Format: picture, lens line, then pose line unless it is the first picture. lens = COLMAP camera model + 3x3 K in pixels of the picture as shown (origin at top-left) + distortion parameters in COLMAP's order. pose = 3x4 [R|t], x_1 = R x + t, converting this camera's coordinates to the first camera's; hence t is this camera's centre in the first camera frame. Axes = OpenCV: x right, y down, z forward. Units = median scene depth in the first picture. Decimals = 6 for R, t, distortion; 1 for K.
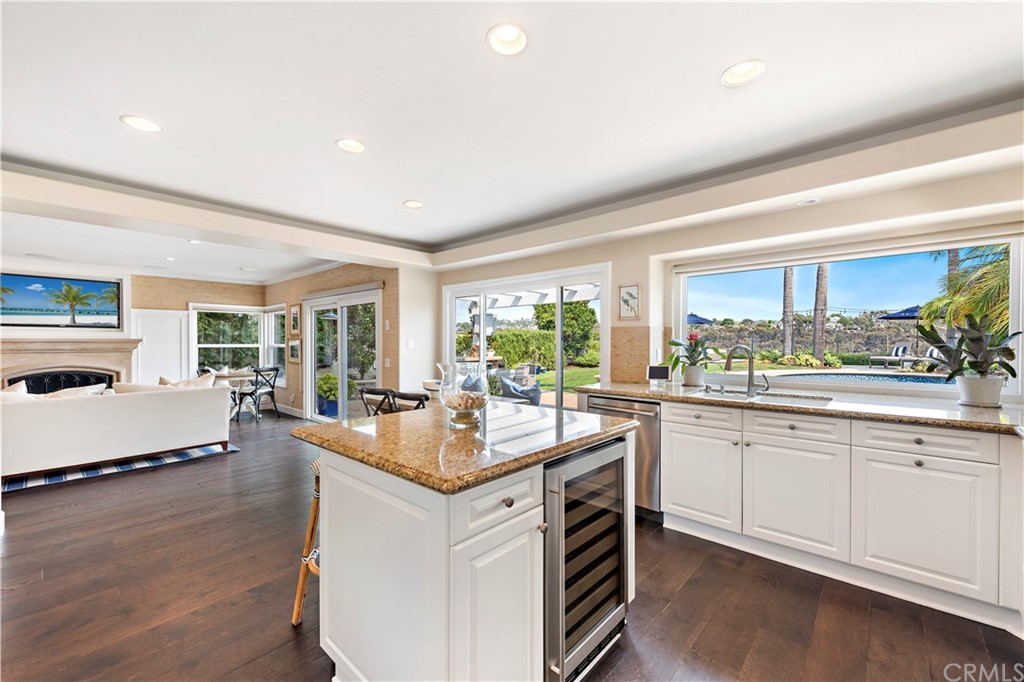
lens RADIAL K [[408.2, 0, 511.8], [0, 408.2, 343.5], [0, 0, 1]] dist [0.000542, -0.002277]
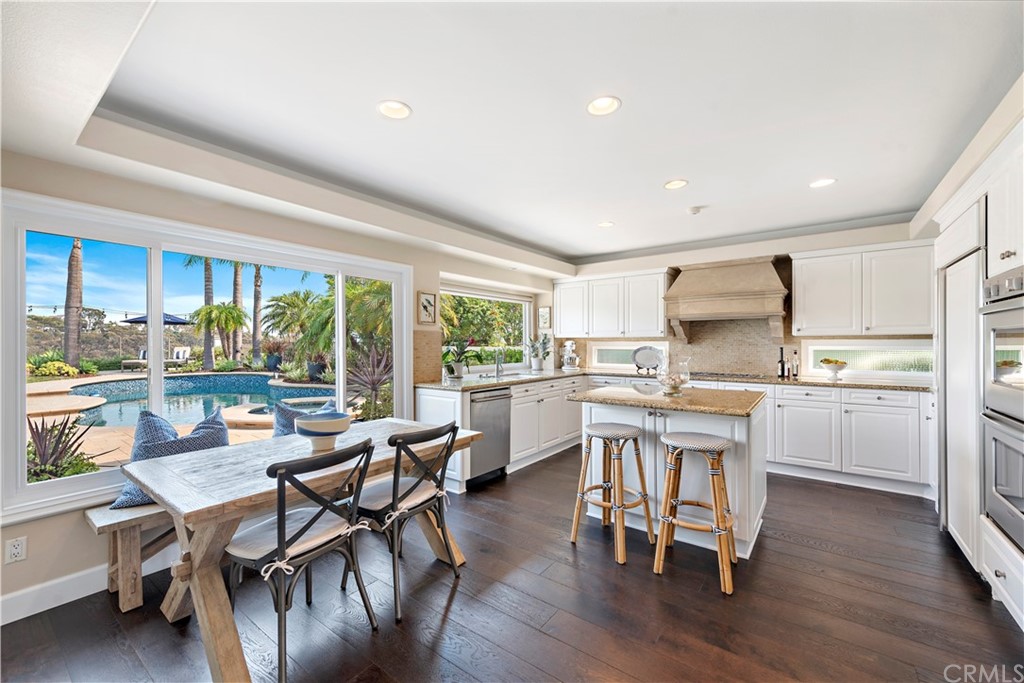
lens RADIAL K [[408.2, 0, 513.3], [0, 408.2, 342.7], [0, 0, 1]] dist [0.000542, -0.002277]
pose [[-0.107671, 0.003922, 0.994179, -0.490370], [0.007272, 0.999969, -0.003157, -0.002578], [-0.994160, 0.006890, -0.107696, 0.530976]]
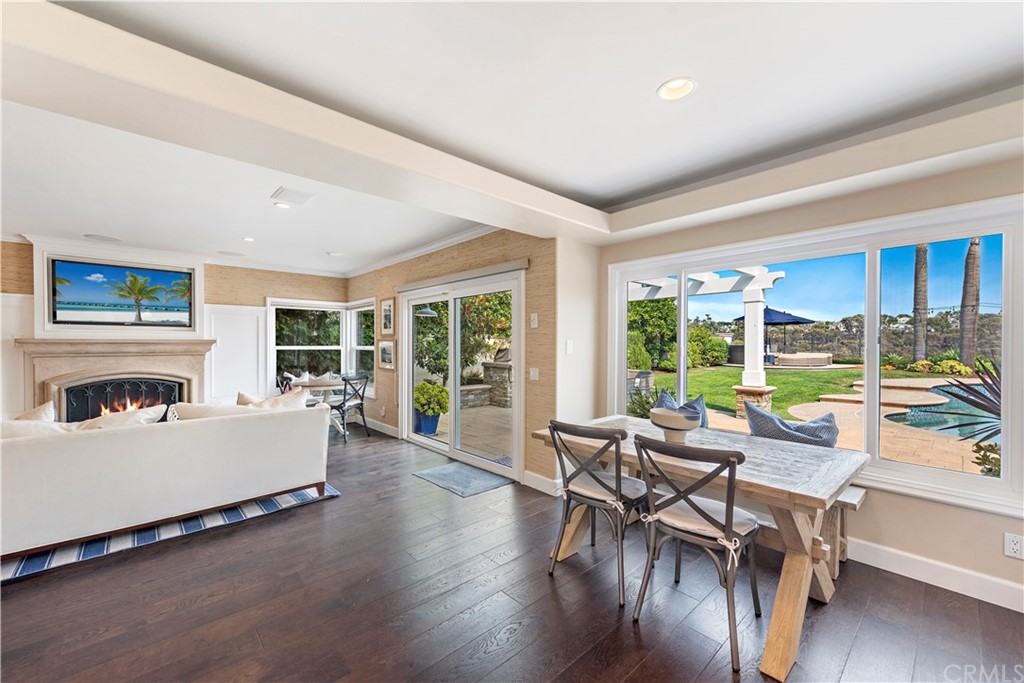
lens RADIAL K [[408.2, 0, 516.2], [0, 408.2, 347.5], [0, 0, 1]] dist [0.000542, -0.002277]
pose [[0.994686, 0.003216, -0.102901, -0.208262], [-0.002662, 0.999981, 0.005518, -0.001962], [0.102917, -0.005214, 0.994676, 0.231836]]
